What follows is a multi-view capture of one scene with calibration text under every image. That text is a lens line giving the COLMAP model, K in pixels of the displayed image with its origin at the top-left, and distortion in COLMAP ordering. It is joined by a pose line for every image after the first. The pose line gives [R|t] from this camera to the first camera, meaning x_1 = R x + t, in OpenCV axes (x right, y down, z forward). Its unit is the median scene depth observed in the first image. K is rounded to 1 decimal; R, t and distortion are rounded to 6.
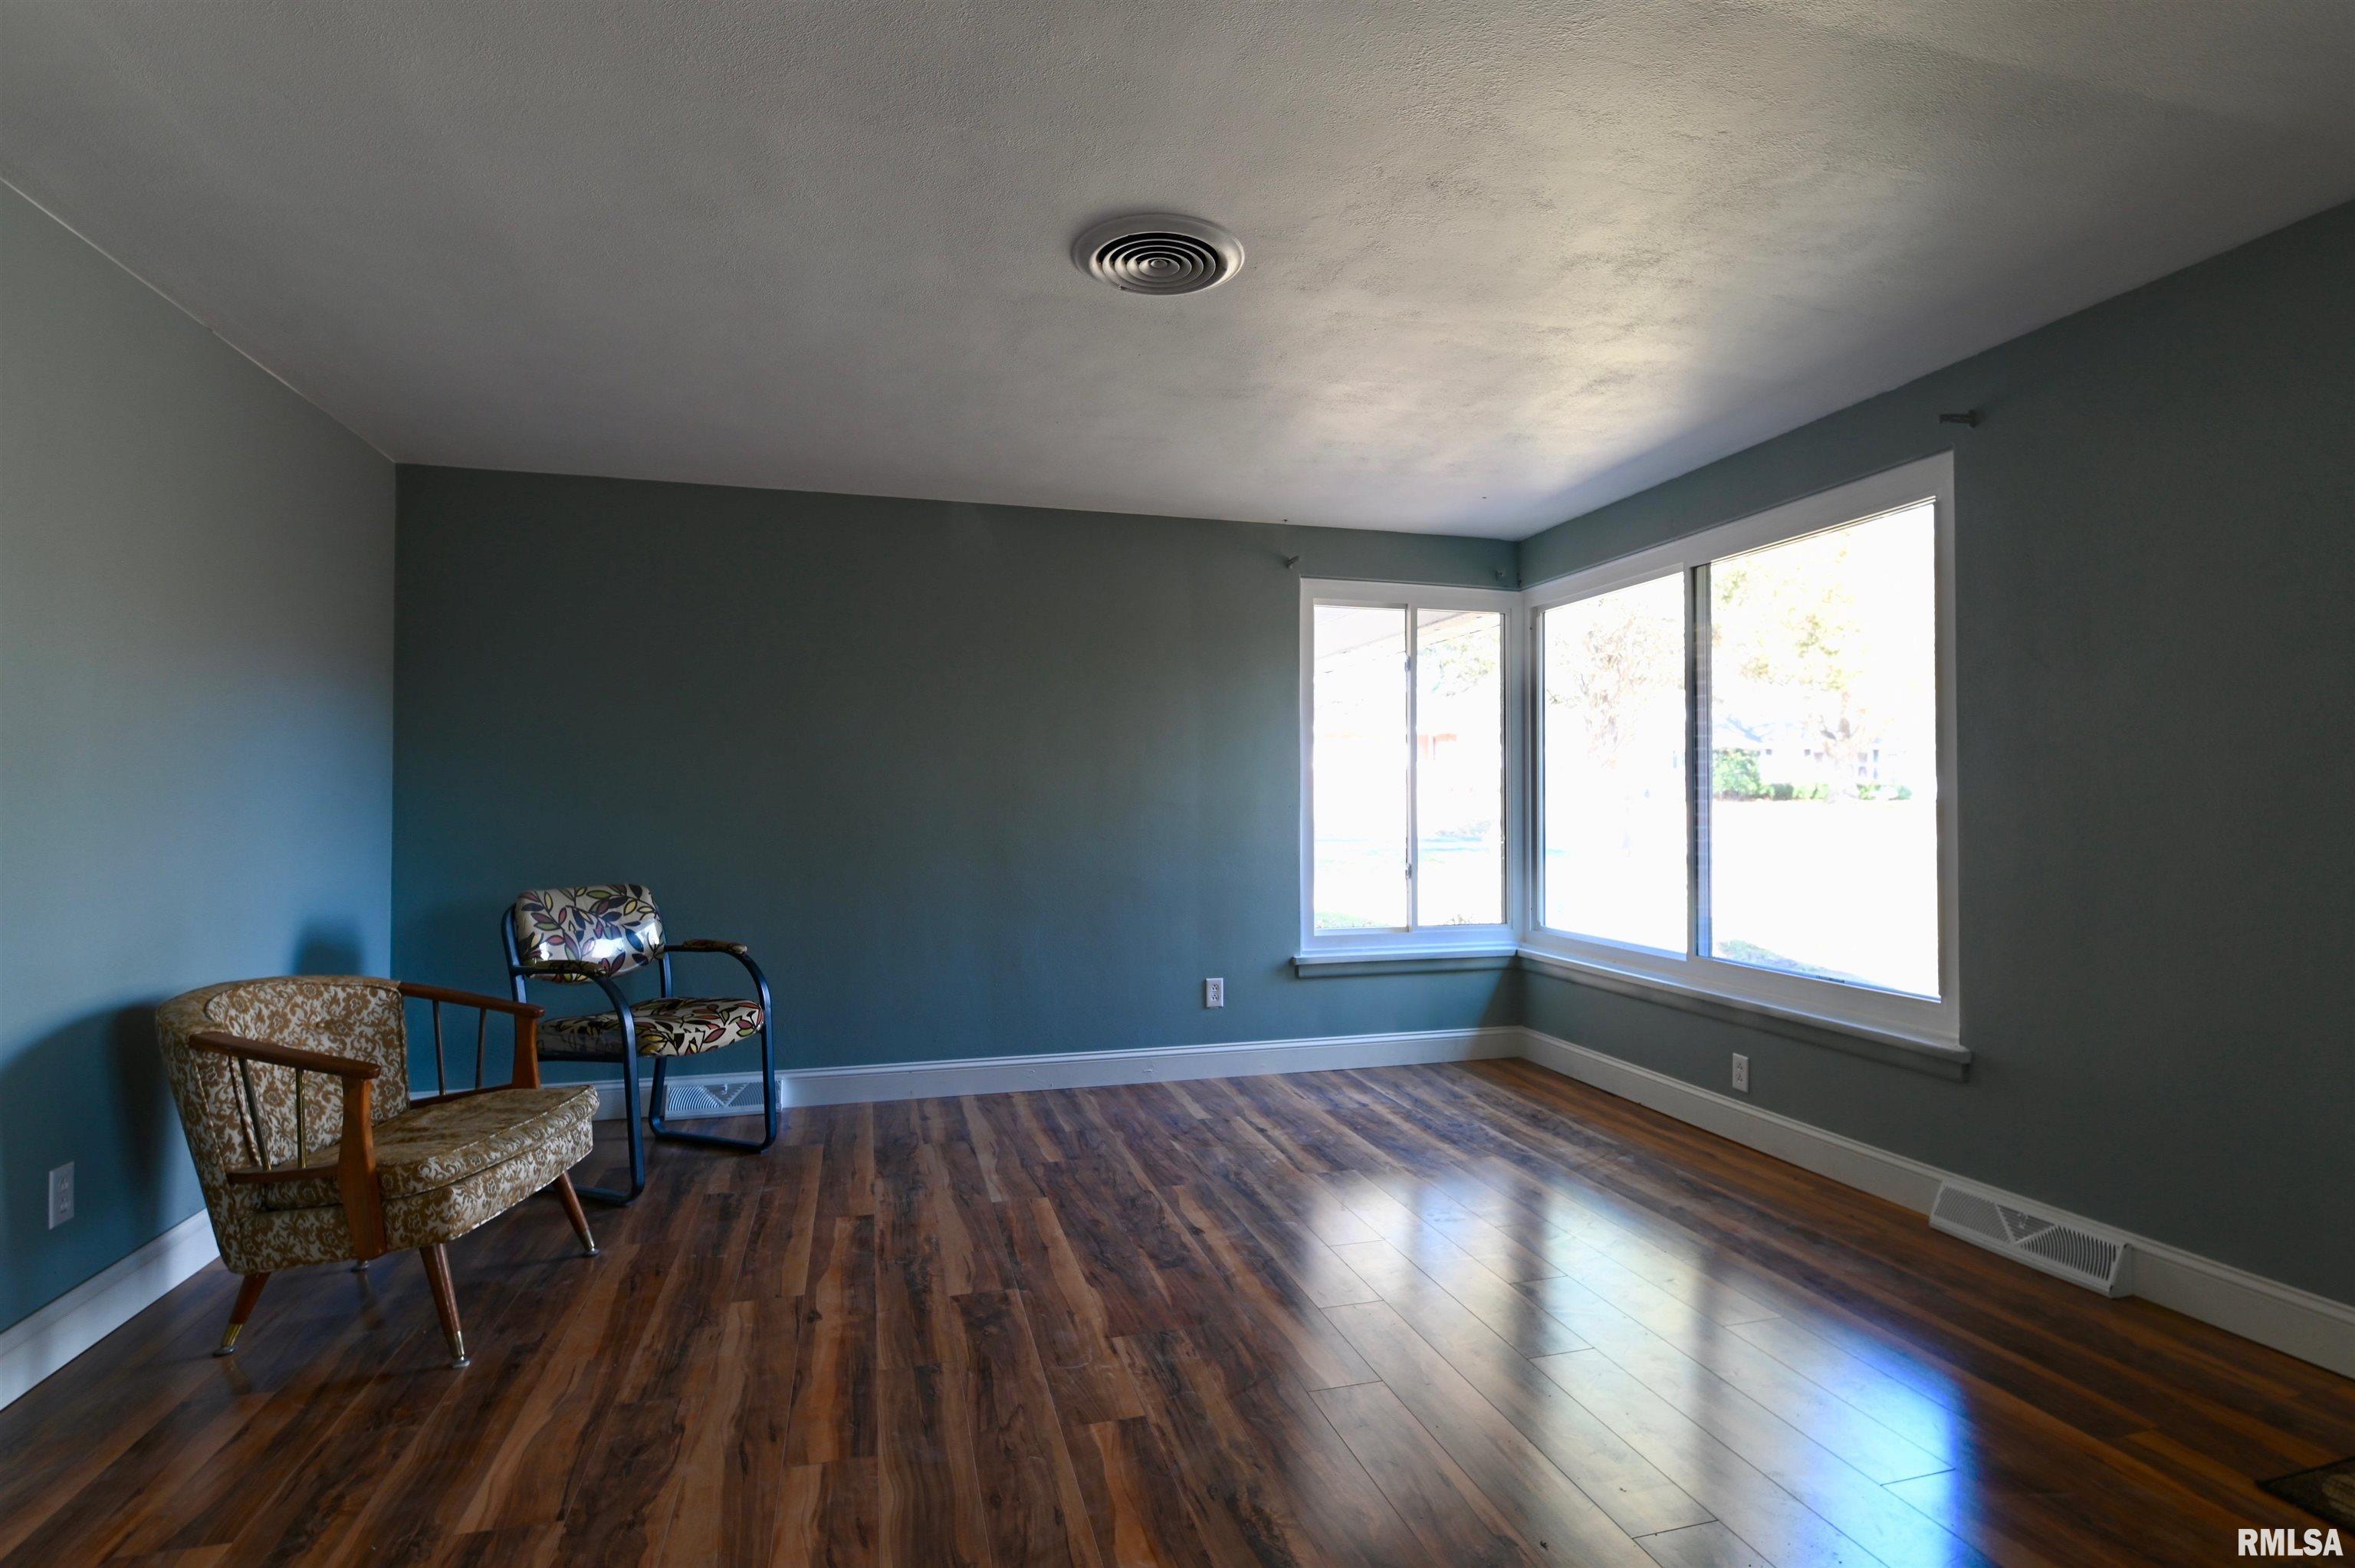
lens RADIAL K [[1159.0, 0, 1190.8], [0, 1159.0, 787.8], [0, 0, 1]] dist [-0.001914, -0.001325]
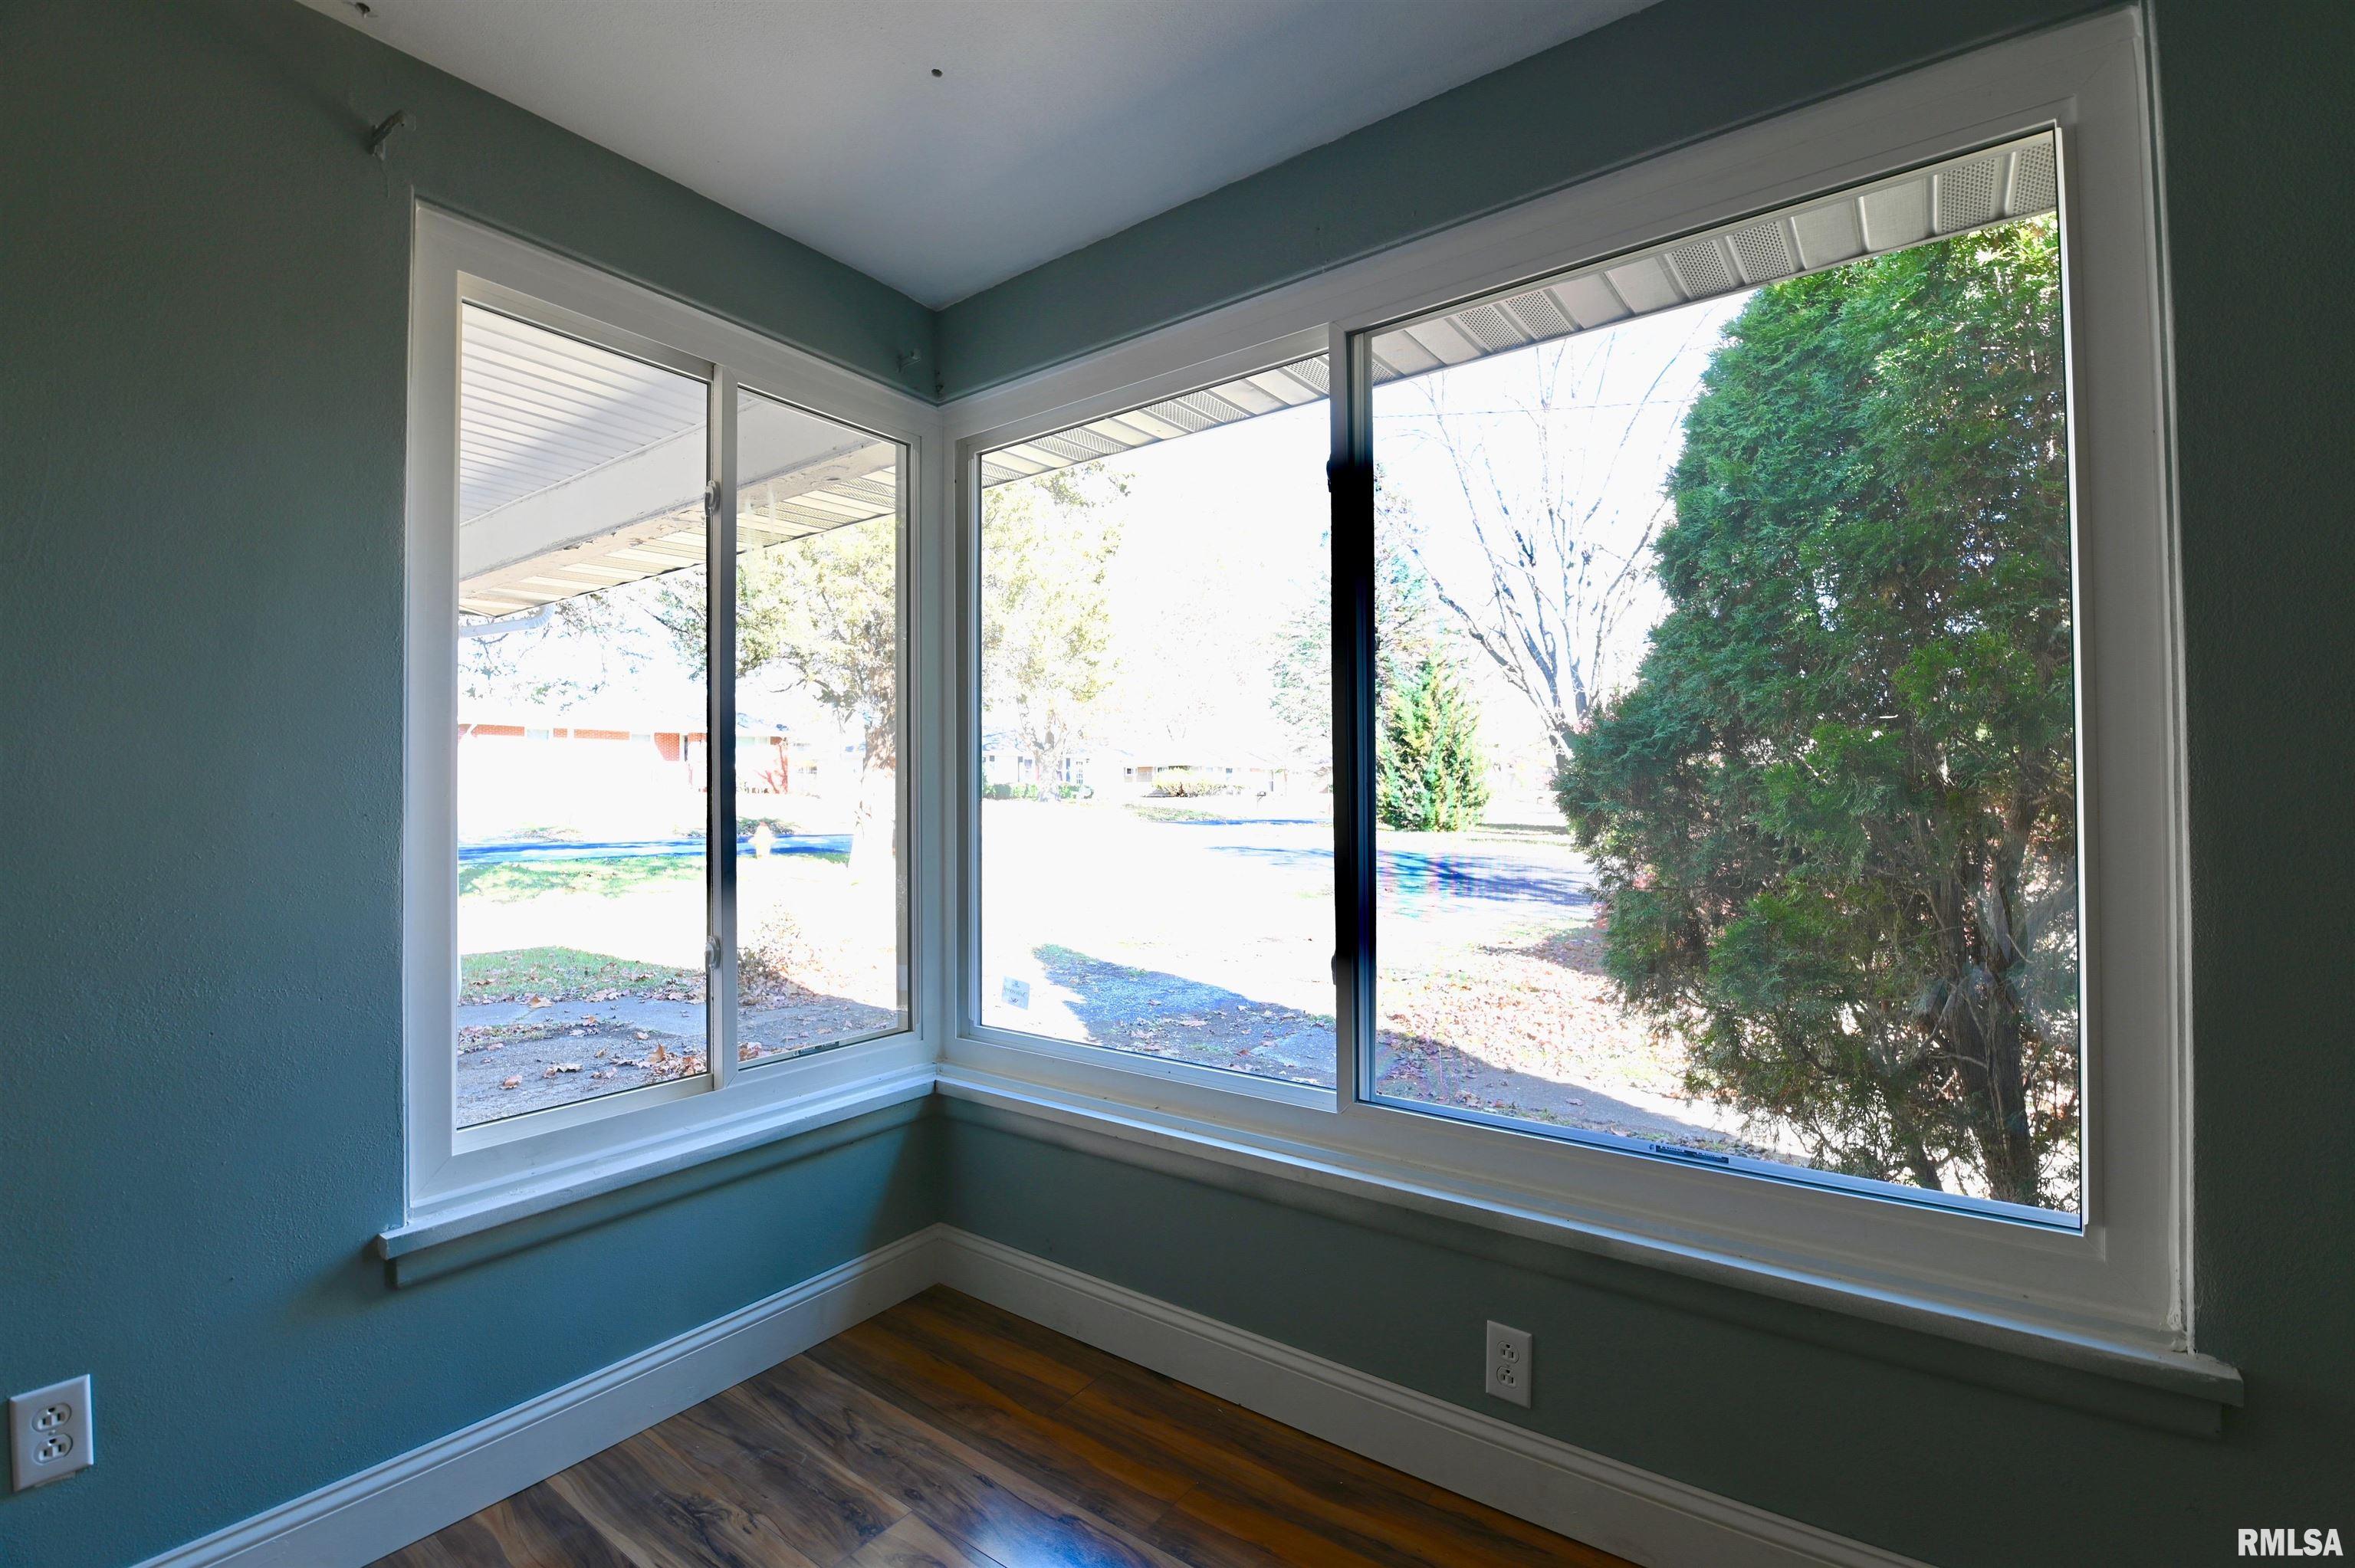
lens RADIAL K [[1010.3, 0, 1197.3], [0, 1010.3, 783.3], [0, 0, 1]] dist [-0.001529, -0.008375]
pose [[0.778047, 0.004169, 0.628192, 0.114493], [-0.000525, 0.999982, -0.005986, 0.010112], [-0.628206, 0.004327, 0.778035, 0.761557]]
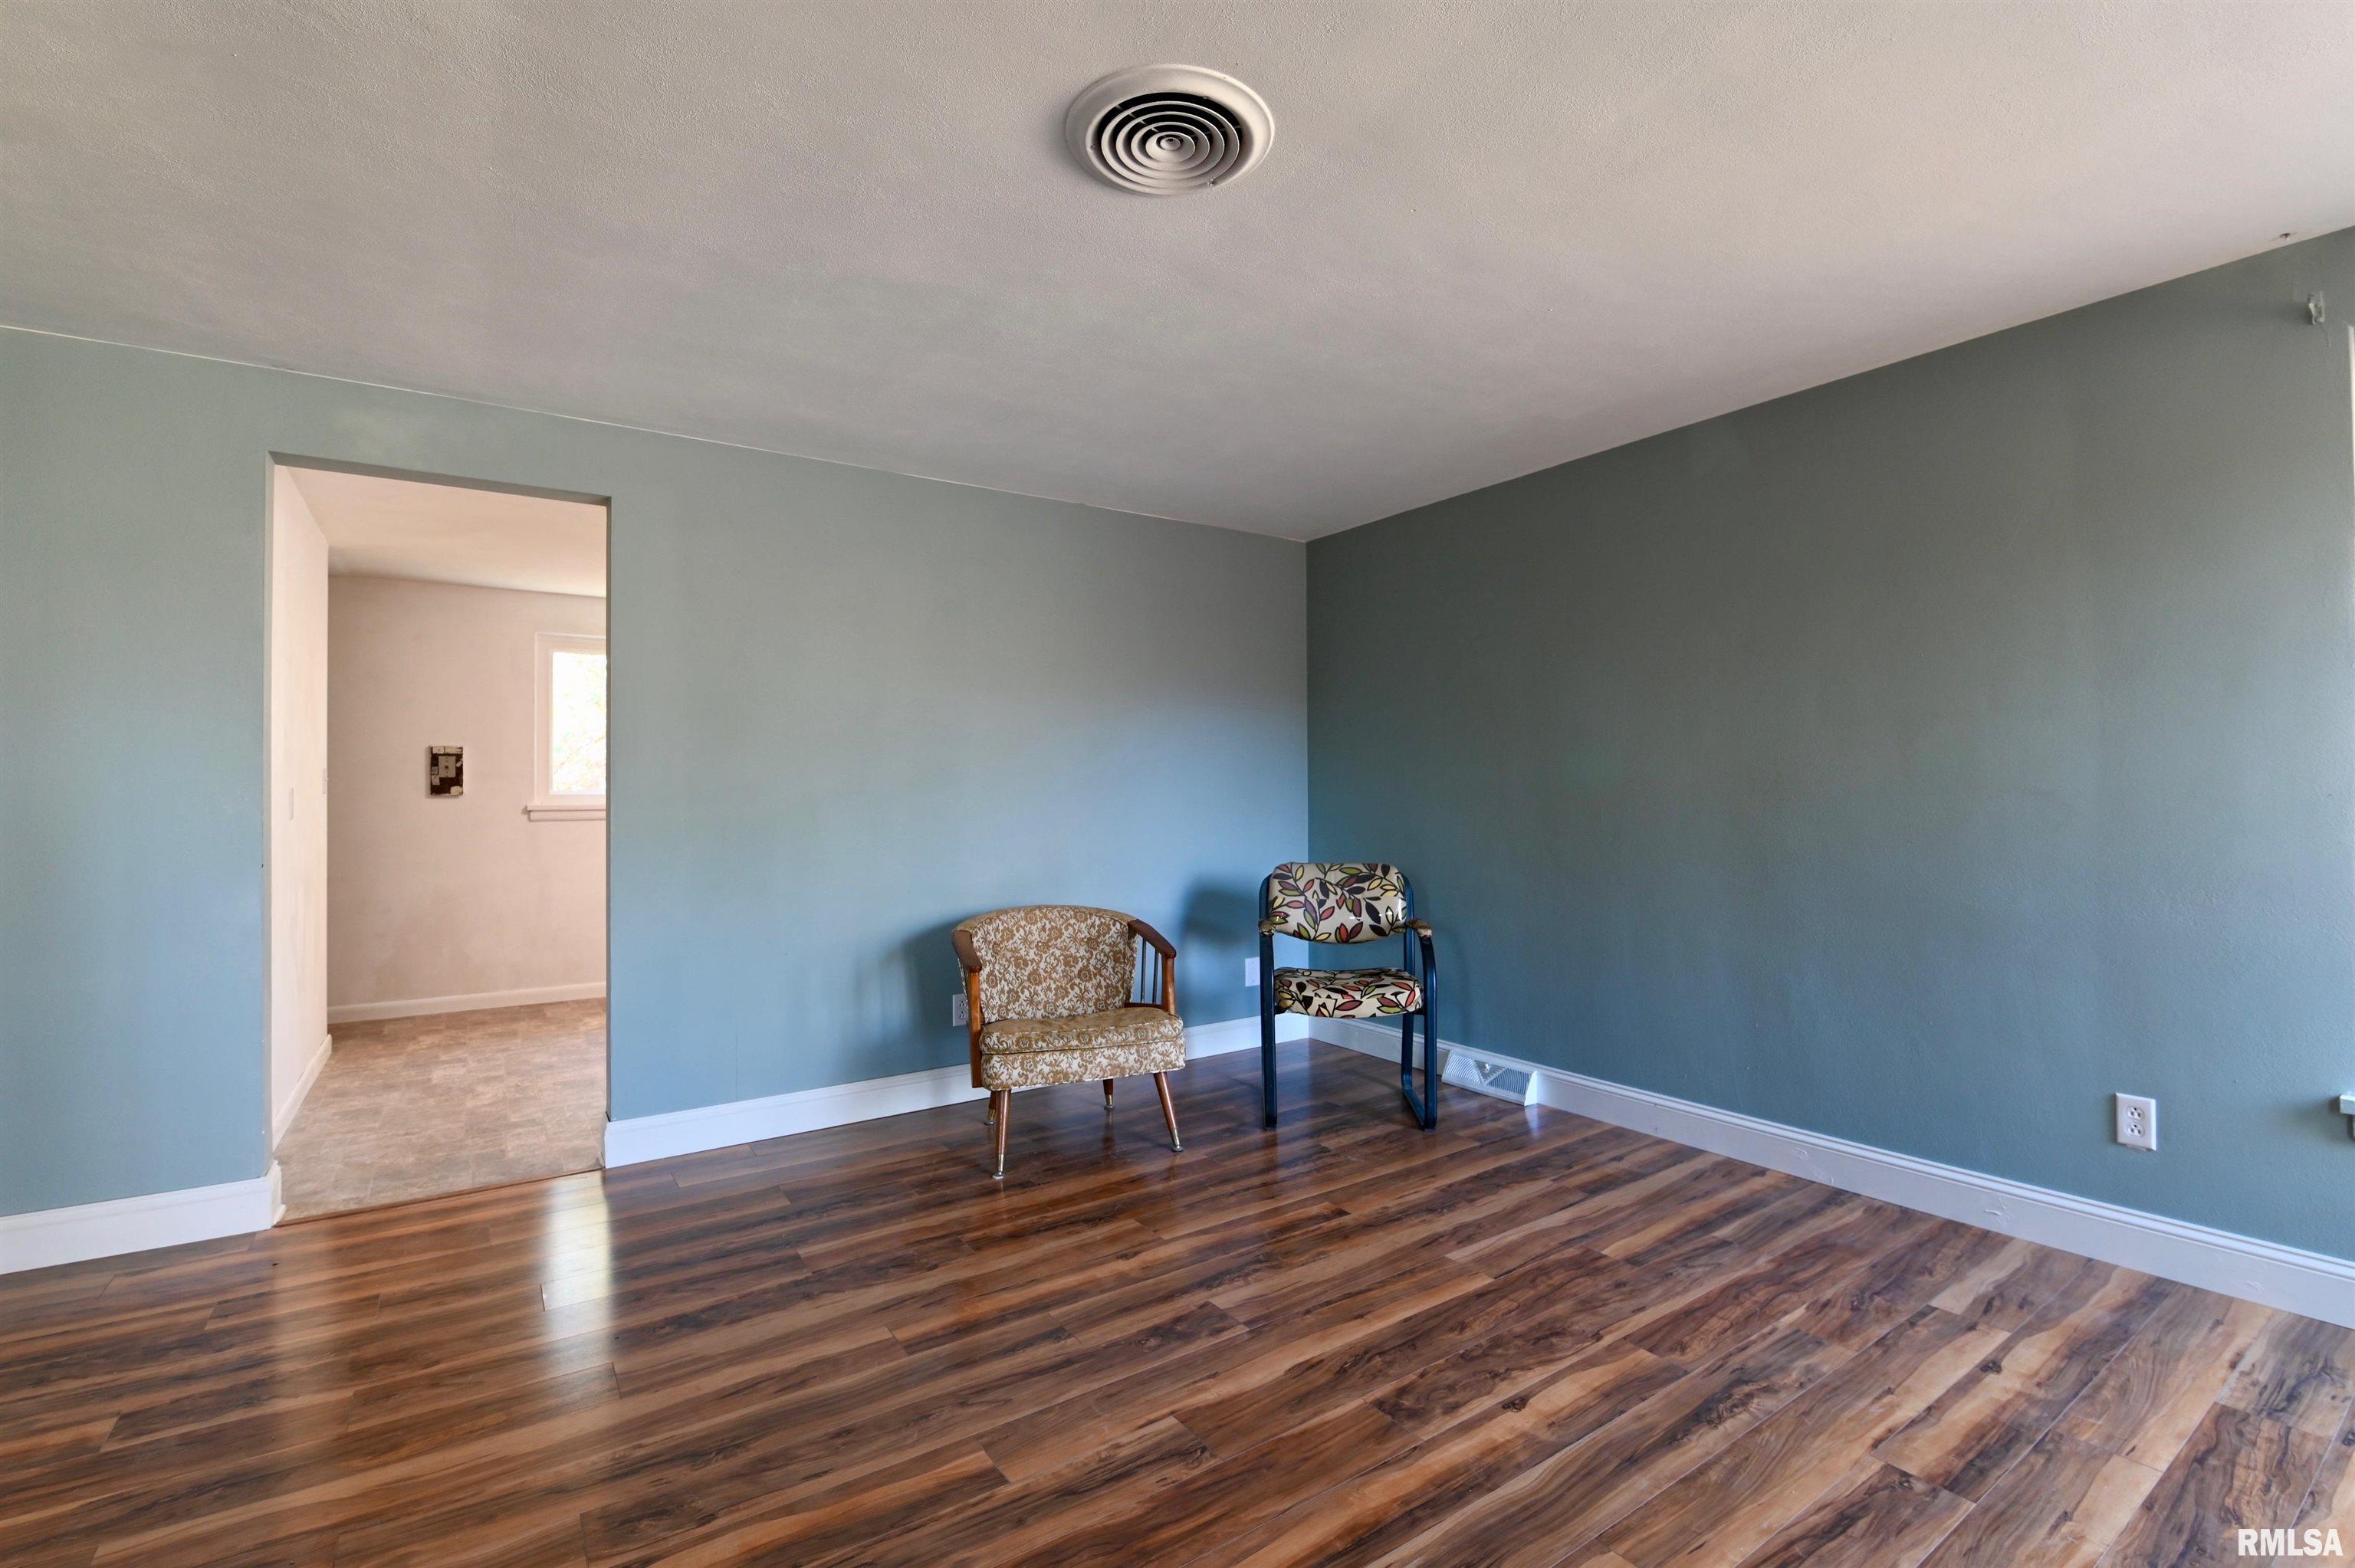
lens RADIAL K [[1038.7, 0, 1194.8], [0, 1038.7, 786.4], [0, 0, 1]] dist [-0.002729, -0.009418]
pose [[0.329051, -0.007351, -0.944283, 0.433040], [0.019475, 0.999810, -0.000997, 0.004075], [0.944111, -0.018062, 0.329132, 0.497656]]
